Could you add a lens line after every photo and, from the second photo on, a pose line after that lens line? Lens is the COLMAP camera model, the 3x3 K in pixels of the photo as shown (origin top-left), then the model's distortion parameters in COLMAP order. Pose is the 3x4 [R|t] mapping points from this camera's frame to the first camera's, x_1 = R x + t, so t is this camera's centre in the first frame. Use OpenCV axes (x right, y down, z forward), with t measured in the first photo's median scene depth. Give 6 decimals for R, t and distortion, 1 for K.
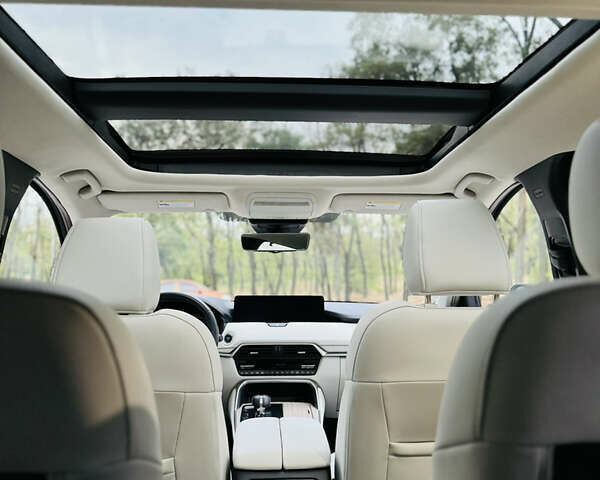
lens RADIAL K [[556.2, 0, 300.0], [0, 556.2, 240.0], [0, 0, 1]] dist [0.102729, -0.202193]
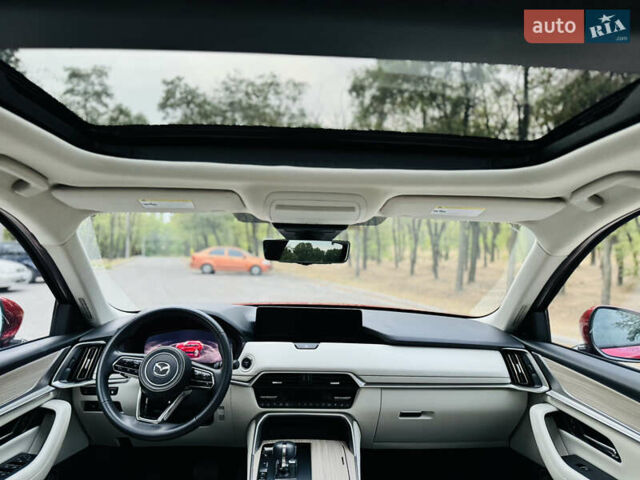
lens RADIAL K [[447.2, 0, 320.0], [0, 447.2, 240.0], [0, 0, 1]] dist [0.062832, -0.090240]
pose [[0.999661, 0.022306, -0.013462, -0.014996], [-0.021514, 0.998182, 0.056300, -0.045054], [0.014694, -0.055991, 0.998323, 0.348975]]
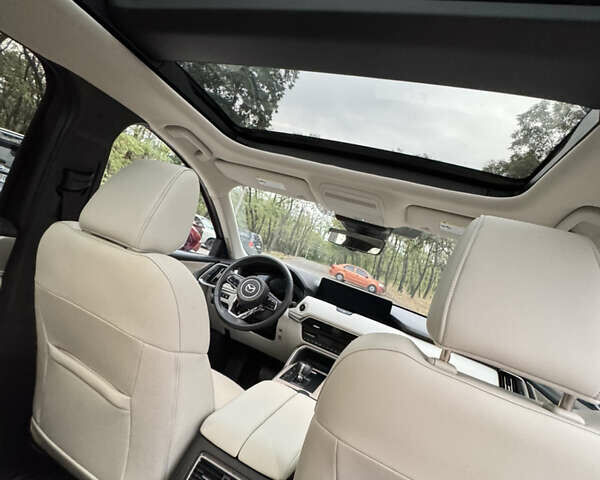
lens RADIAL K [[320.4, 0, 300.0], [0, 320.4, 240.0], [0, 0, 1]] dist [0.000605, 0.000342]
pose [[0.873564, 0.268250, -0.406114, 0.114957], [-0.275428, 0.960407, 0.041923, 0.004470], [0.401281, 0.075232, 0.912860, 0.338693]]
